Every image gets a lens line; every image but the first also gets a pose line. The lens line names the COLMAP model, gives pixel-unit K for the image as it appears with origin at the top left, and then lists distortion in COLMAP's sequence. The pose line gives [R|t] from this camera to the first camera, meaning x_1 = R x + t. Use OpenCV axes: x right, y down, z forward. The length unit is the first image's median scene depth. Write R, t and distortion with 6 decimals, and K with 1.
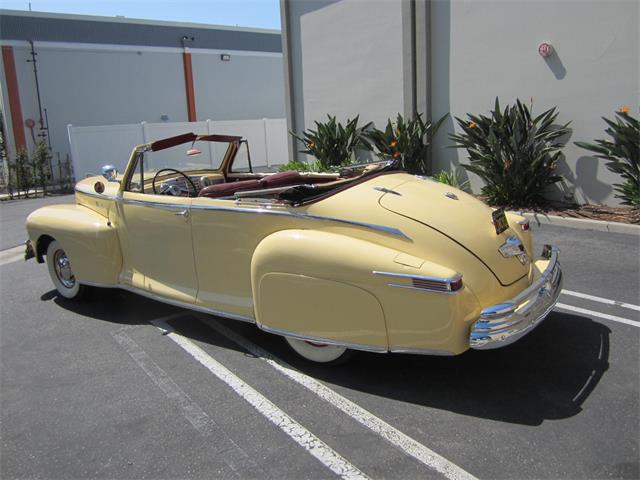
lens RADIAL K [[516.1, 0, 320.0], [0, 516.1, 240.0], [0, 0, 1]] dist [-0.042382, 0.003661]
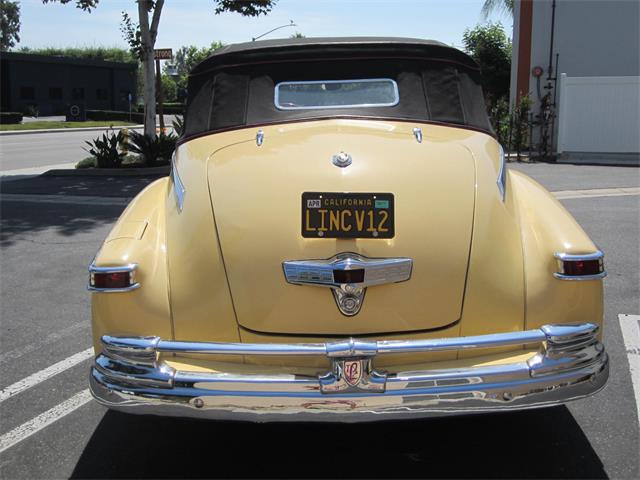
lens RADIAL K [[714.6, 0, 320.0], [0, 714.6, 240.0], [0, 0, 1]] dist [-0.144132, 0.015364]
pose [[0.547002, 0.194293, -0.814272, 0.660151], [-0.199440, 0.974932, 0.098651, -0.050485], [0.813026, 0.108436, 0.572040, 0.472693]]
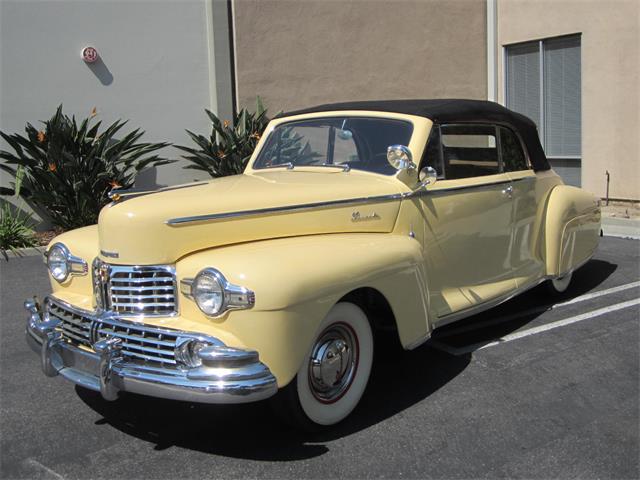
lens RADIAL K [[714.6, 0, 320.0], [0, 714.6, 240.0], [0, 0, 1]] dist [-0.144132, 0.015364]
pose [[0.067709, -0.101386, 0.992540, -1.333973], [0.243115, 0.966513, 0.082143, -0.130451], [-0.967631, 0.235740, 0.090091, 1.067409]]
